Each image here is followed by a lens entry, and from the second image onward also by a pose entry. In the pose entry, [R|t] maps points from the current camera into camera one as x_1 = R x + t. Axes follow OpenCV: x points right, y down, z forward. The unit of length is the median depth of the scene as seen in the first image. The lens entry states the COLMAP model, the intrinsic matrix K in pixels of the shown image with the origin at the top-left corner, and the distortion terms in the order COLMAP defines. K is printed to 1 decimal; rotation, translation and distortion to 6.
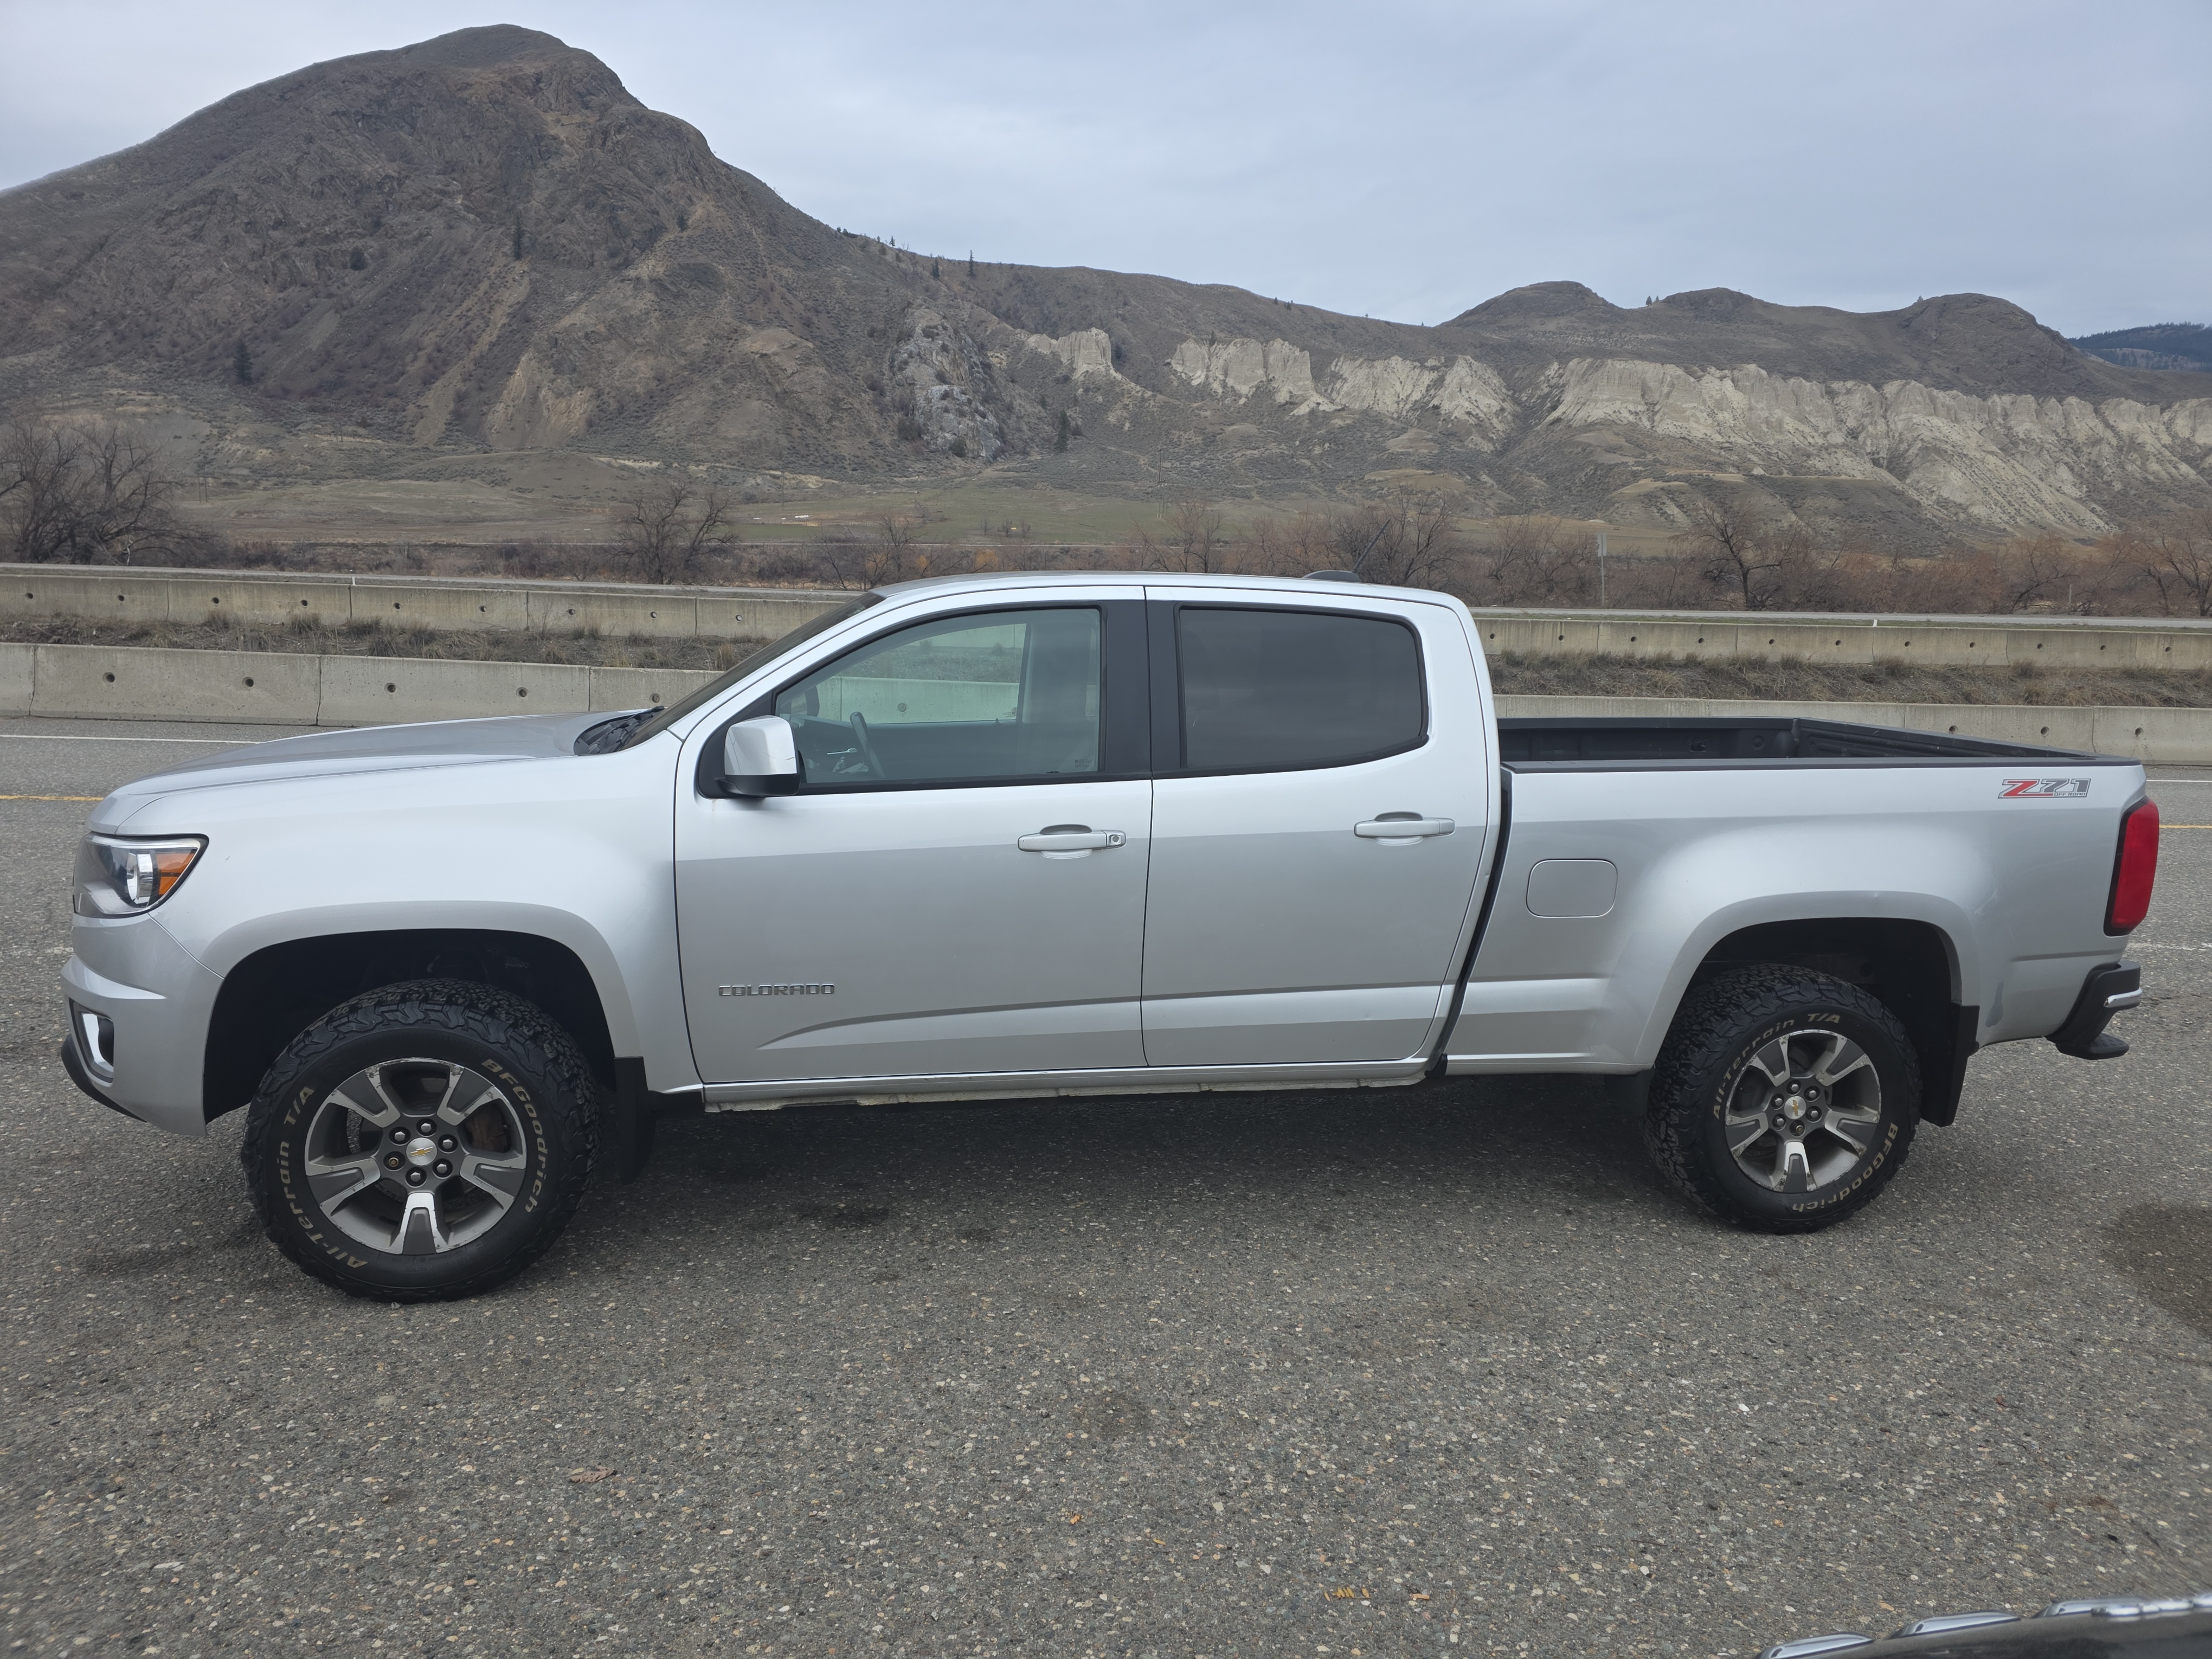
lens RADIAL K [[1470.1, 0, 1116.0], [0, 1470.1, 863.0], [0, 0, 1]] dist [0.079118, -0.070068]
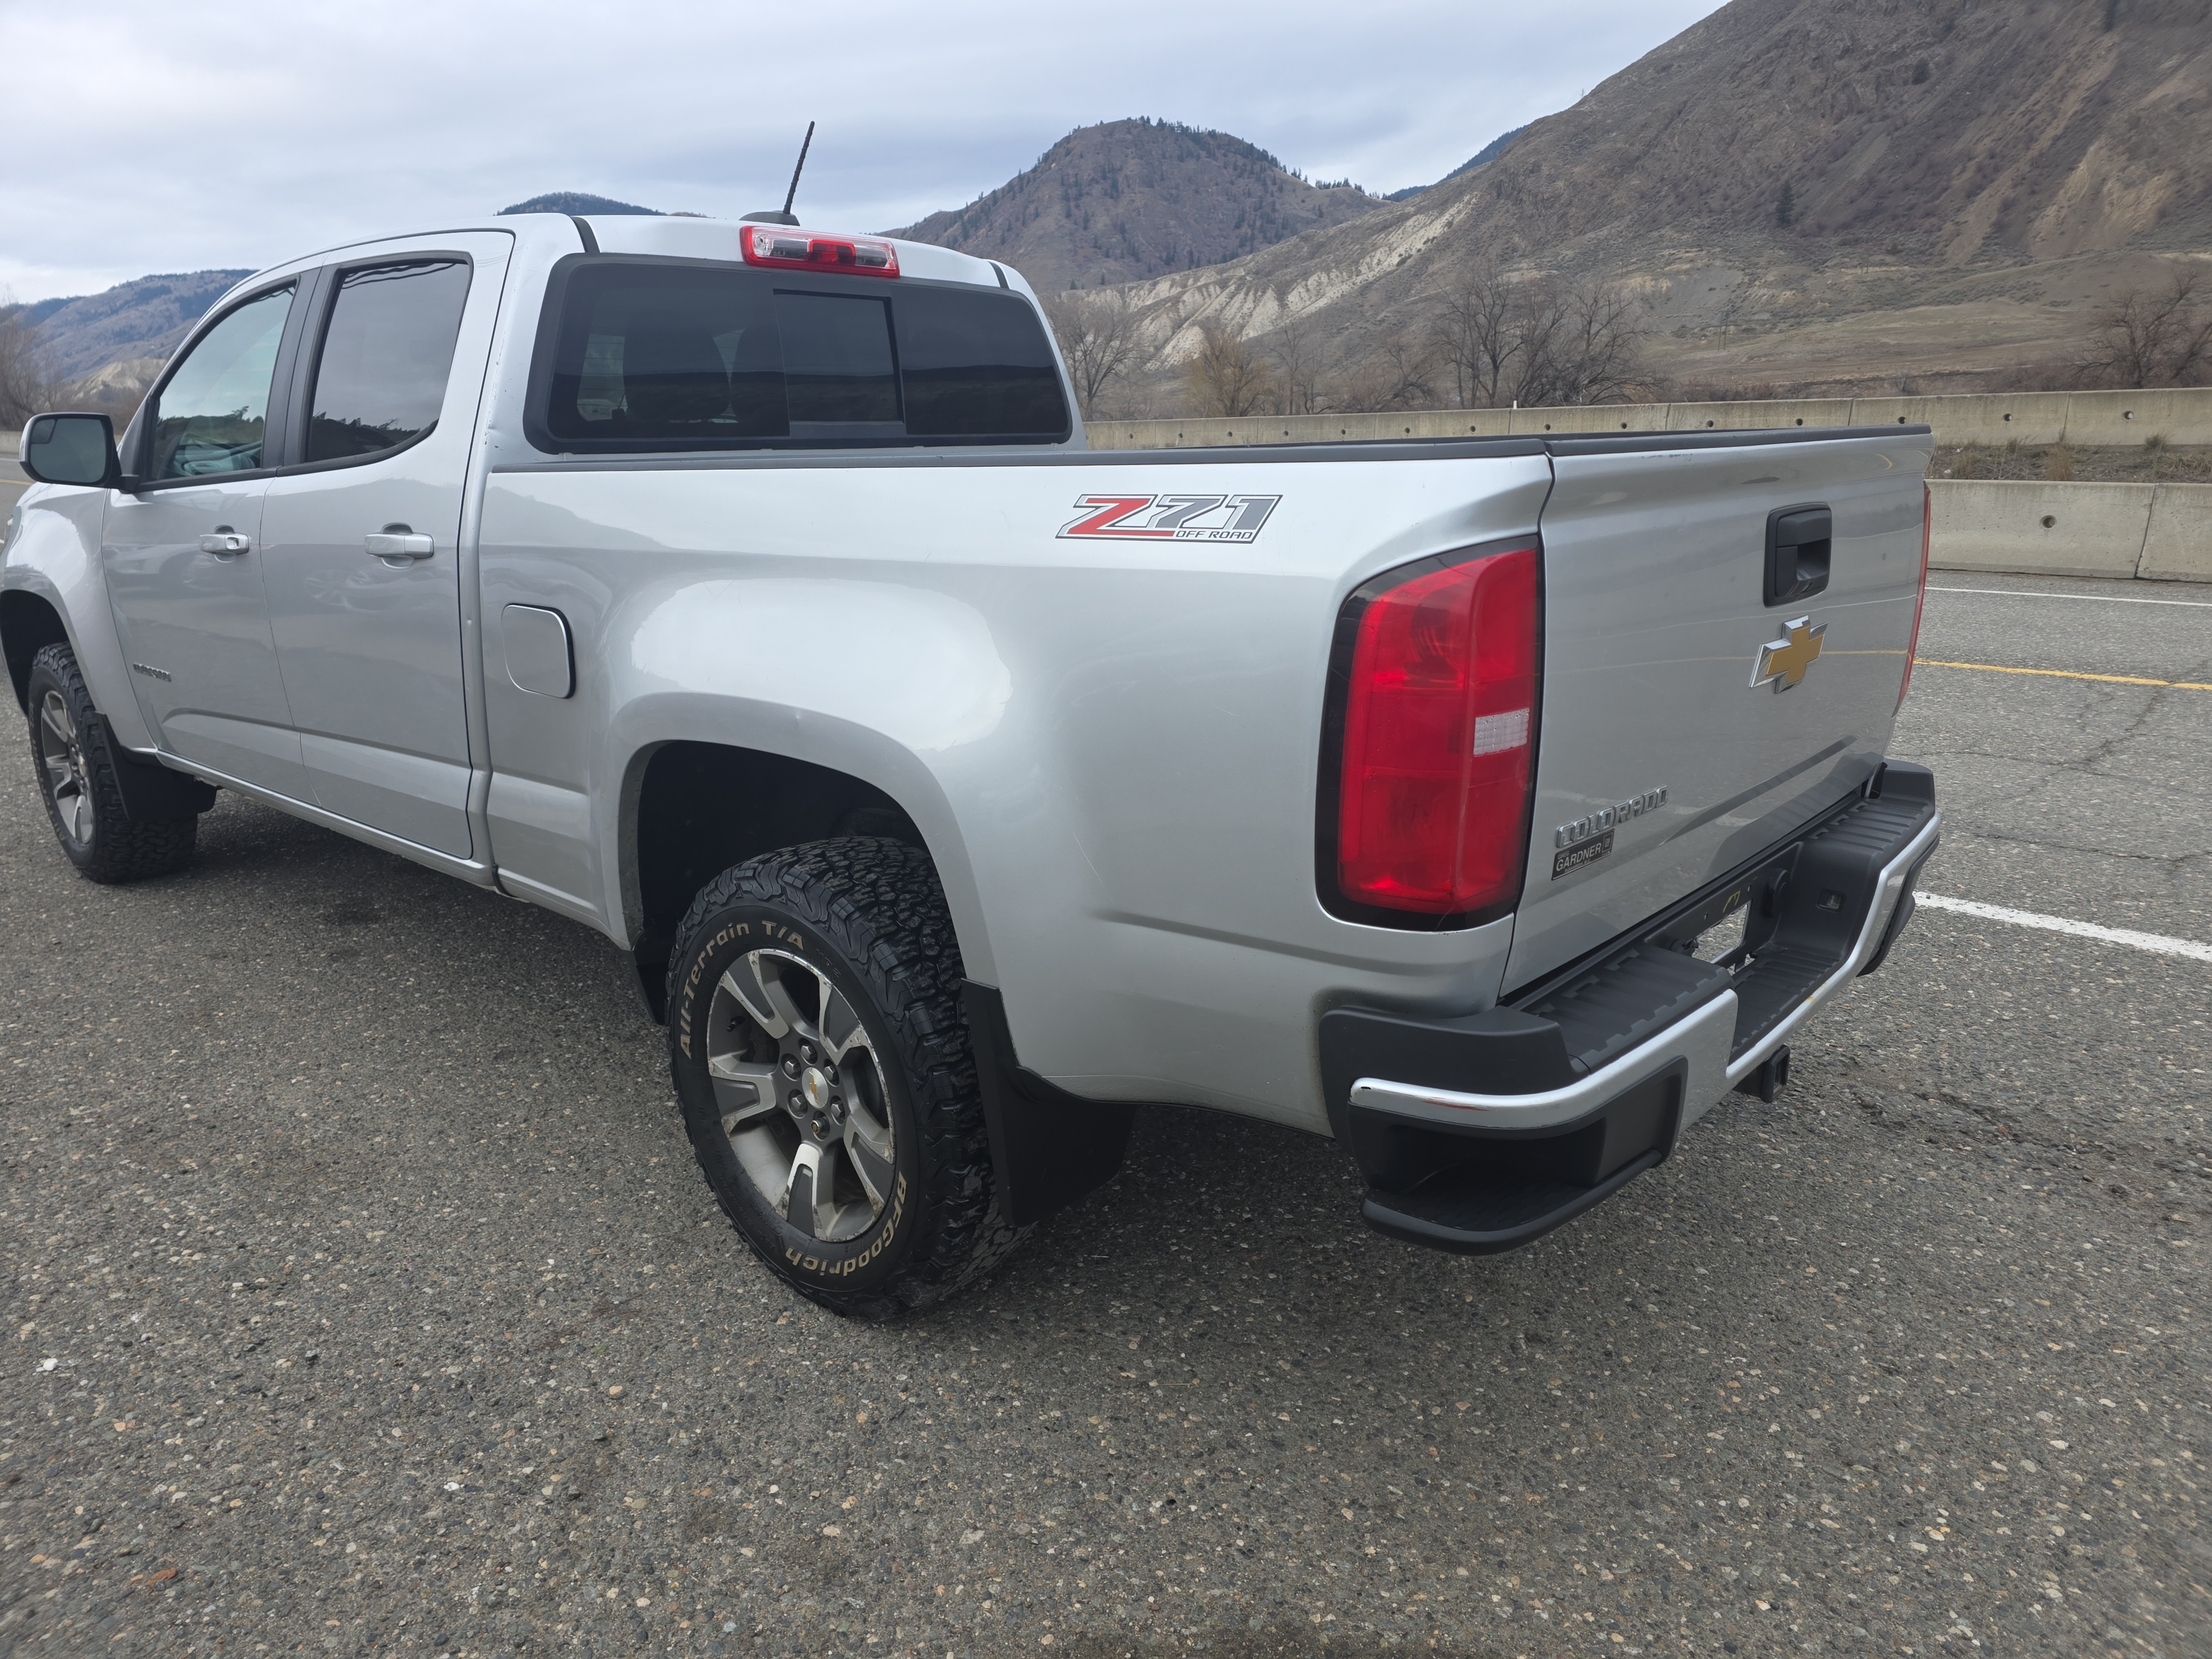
lens RADIAL K [[1487.2, 0, 1096.6], [0, 1487.2, 838.5], [0, 0, 1]] dist [0.065110, -0.061041]
pose [[0.608078, 0.172786, -0.774846, 0.173314], [-0.106690, 0.984959, 0.135912, -0.003120], [0.786676, 0.000023, 0.617367, 0.135621]]
